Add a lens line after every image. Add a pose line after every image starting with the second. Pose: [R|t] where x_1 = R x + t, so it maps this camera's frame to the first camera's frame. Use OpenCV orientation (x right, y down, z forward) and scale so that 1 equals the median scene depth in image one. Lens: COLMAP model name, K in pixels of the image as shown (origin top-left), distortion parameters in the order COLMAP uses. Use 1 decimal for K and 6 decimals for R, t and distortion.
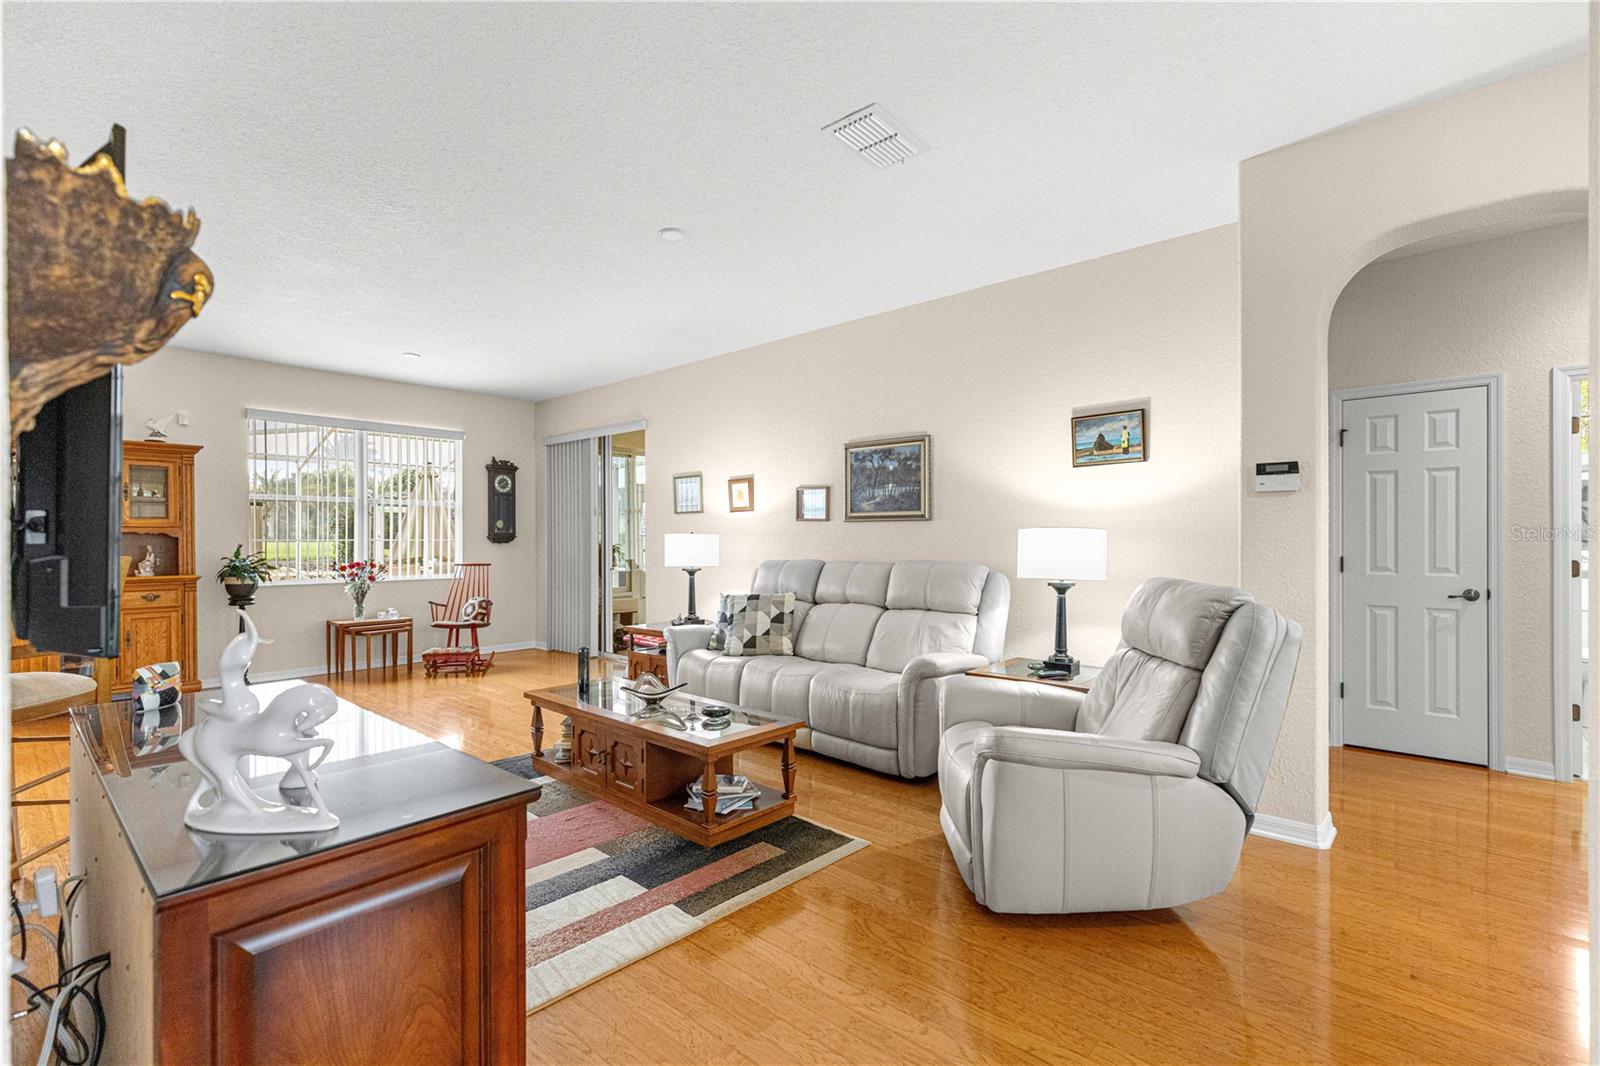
lens RADIAL K [[726.6, 0, 779.1], [0, 726.6, 535.0], [0, 0, 1]] dist [0.007068, -0.004093]
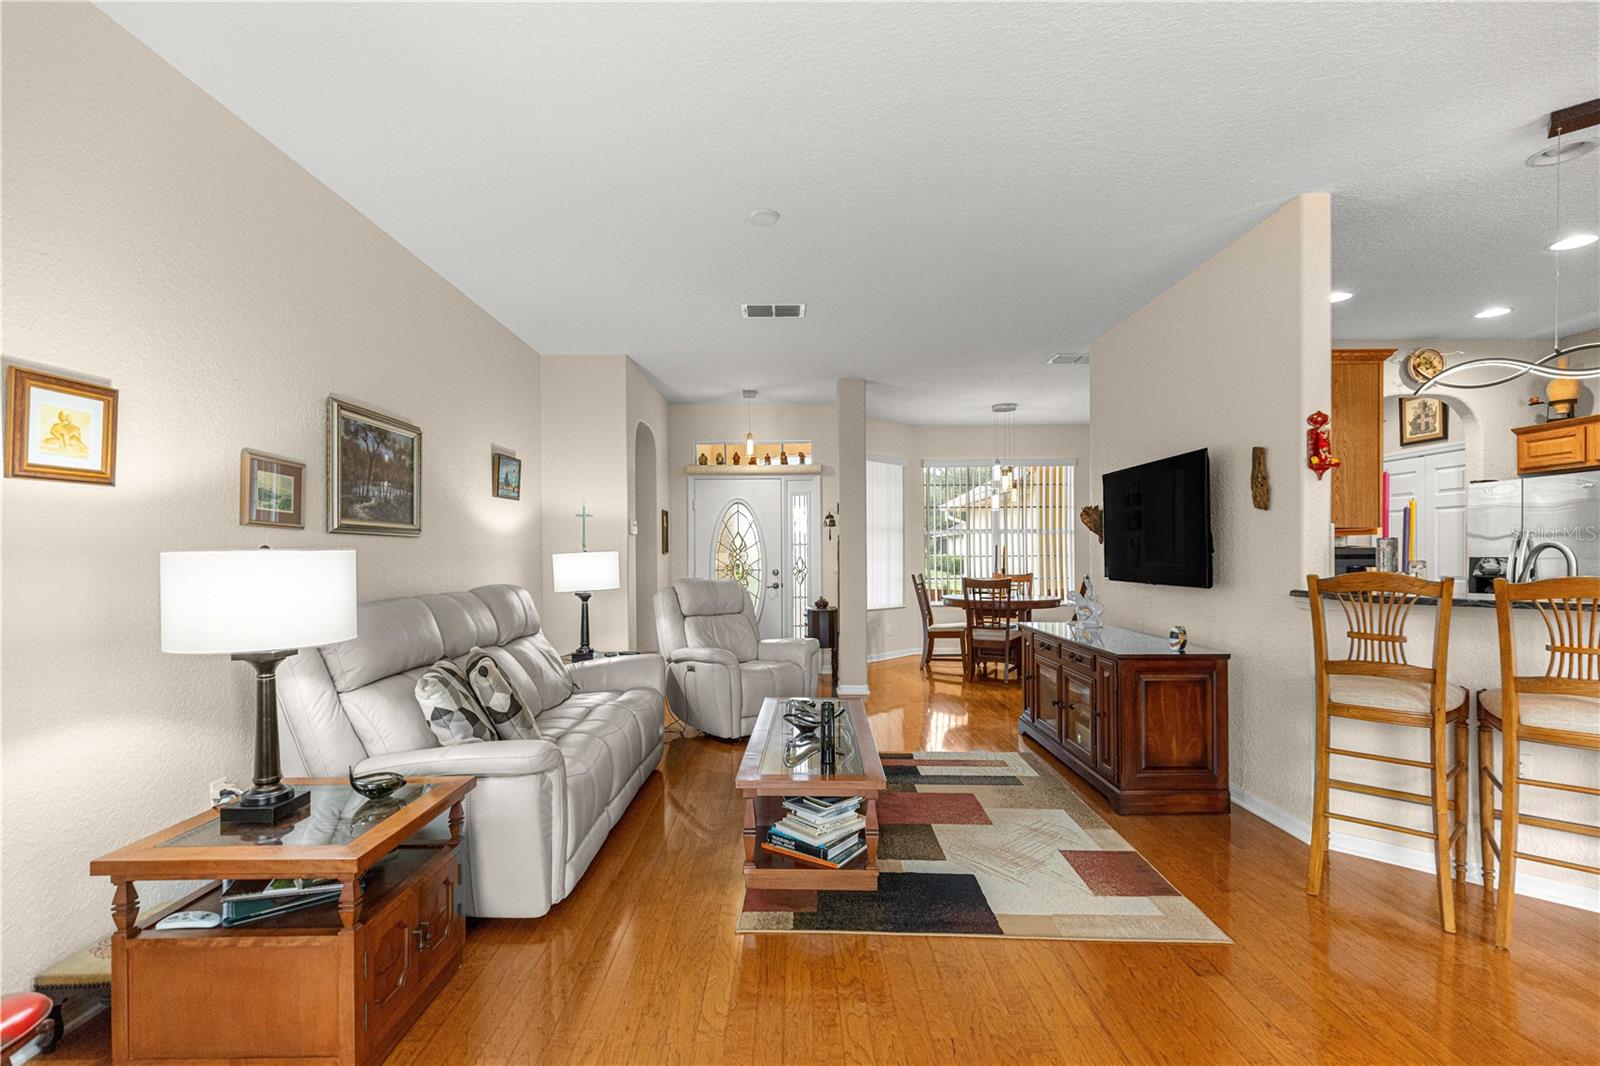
lens RADIAL K [[726.6, 0, 807.0], [0, 726.6, 553.6], [0, 0, 1]] dist [0.007068, -0.004093]
pose [[-0.689103, 0.008385, 0.724615, -0.612448], [0.004767, 0.999964, -0.007038, 0.004460], [-0.724648, -0.001396, -0.689118, 1.171673]]
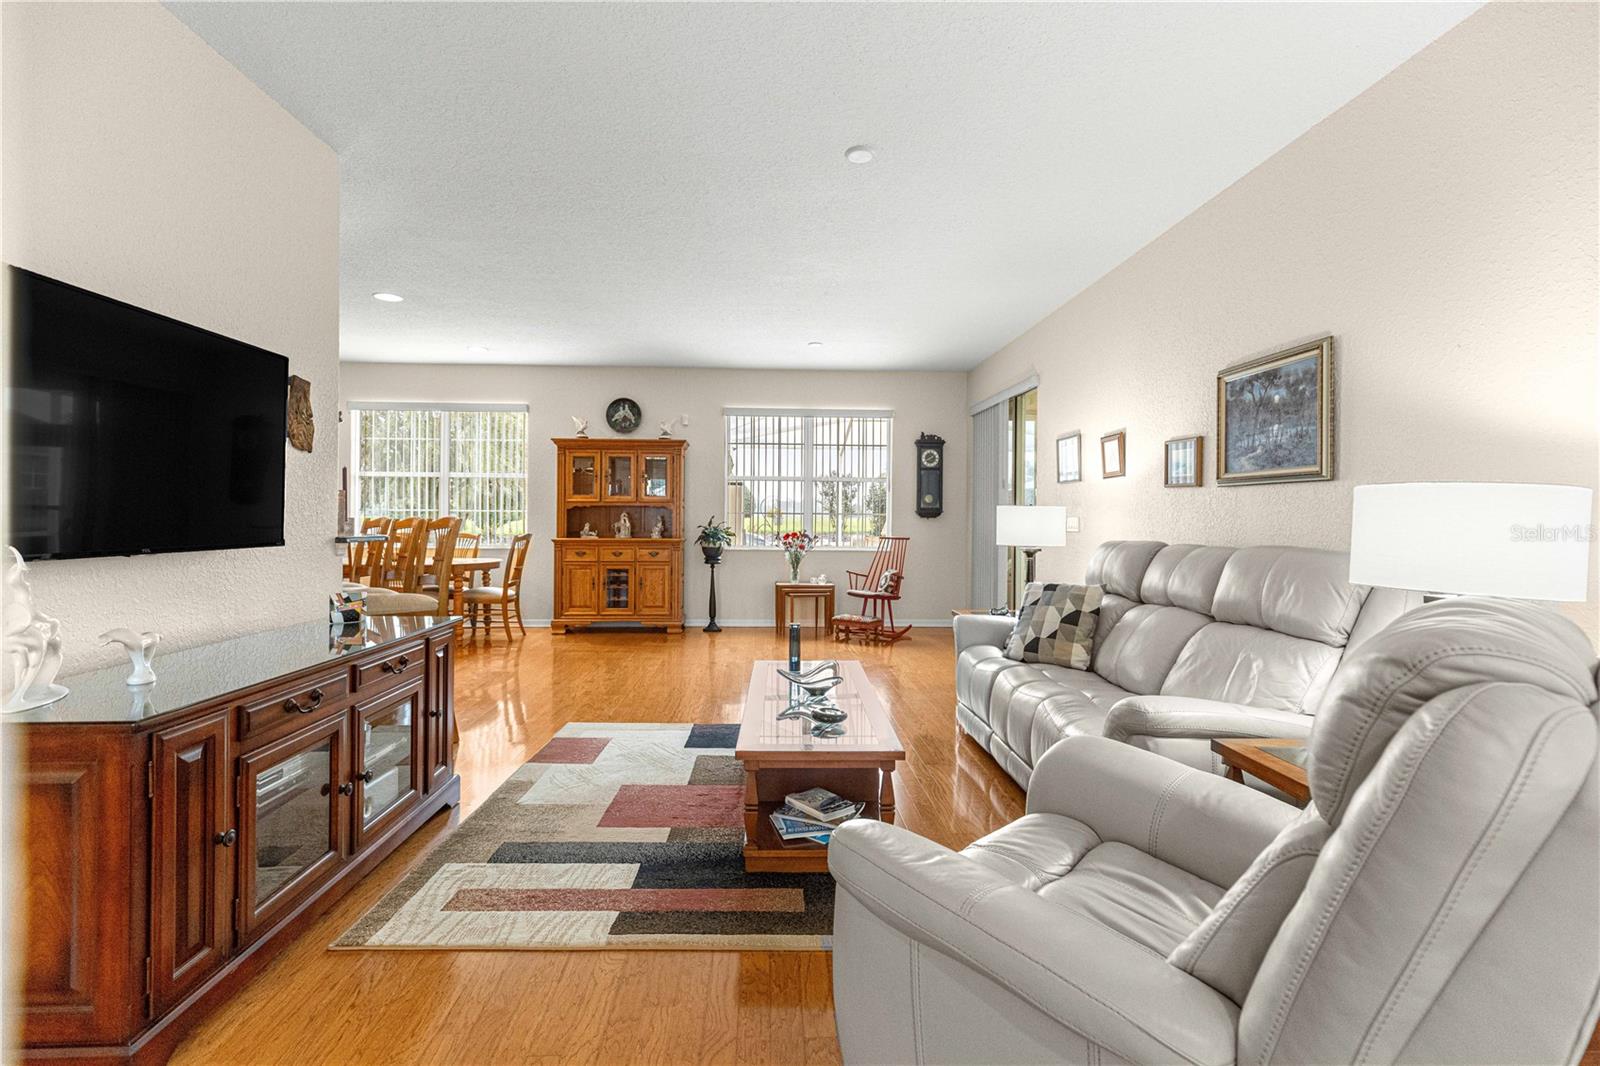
lens RADIAL K [[726.6, 0, 783.7], [0, 726.6, 517.0], [0, 0, 1]] dist [0.007068, -0.004093]
pose [[0.700074, 0.007825, -0.714027, 0.302559], [-0.004931, 0.999969, 0.006123, 0.007767], [0.714053, -0.000766, 0.700091, 0.249874]]
